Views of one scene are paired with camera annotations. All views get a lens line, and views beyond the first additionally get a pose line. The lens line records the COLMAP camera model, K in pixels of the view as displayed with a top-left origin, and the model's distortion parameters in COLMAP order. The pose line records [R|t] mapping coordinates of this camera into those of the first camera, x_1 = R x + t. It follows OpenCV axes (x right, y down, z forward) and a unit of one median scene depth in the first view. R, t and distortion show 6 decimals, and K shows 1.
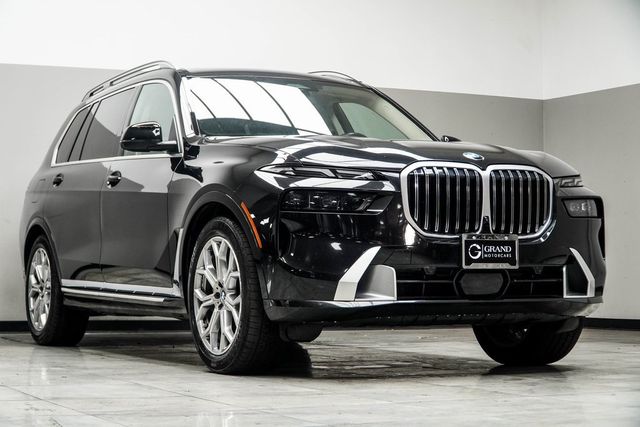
lens RADIAL K [[1212.0, 0, 320.0], [0, 1212.0, 213.5], [0, 0, 1]] dist [-0.039151, -0.110717]
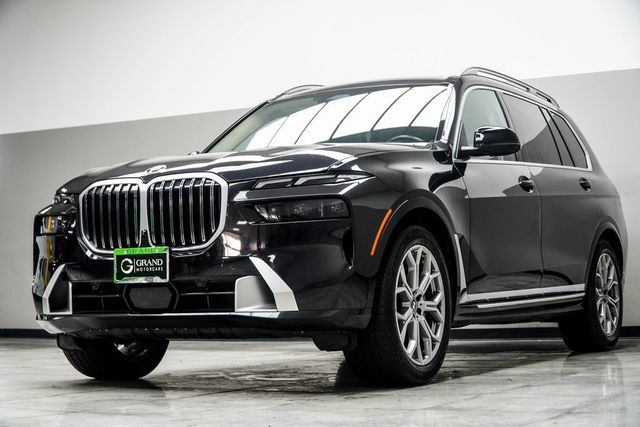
lens RADIAL K [[1181.9, 0, 320.0], [0, 1181.9, 213.5], [0, 0, 1]] dist [0.017031, 0.029128]
pose [[0.554744, -0.062133, -0.829698, 1.021759], [0.058517, 0.997652, -0.035585, 0.031853], [0.829960, -0.028811, 0.557078, 0.579763]]
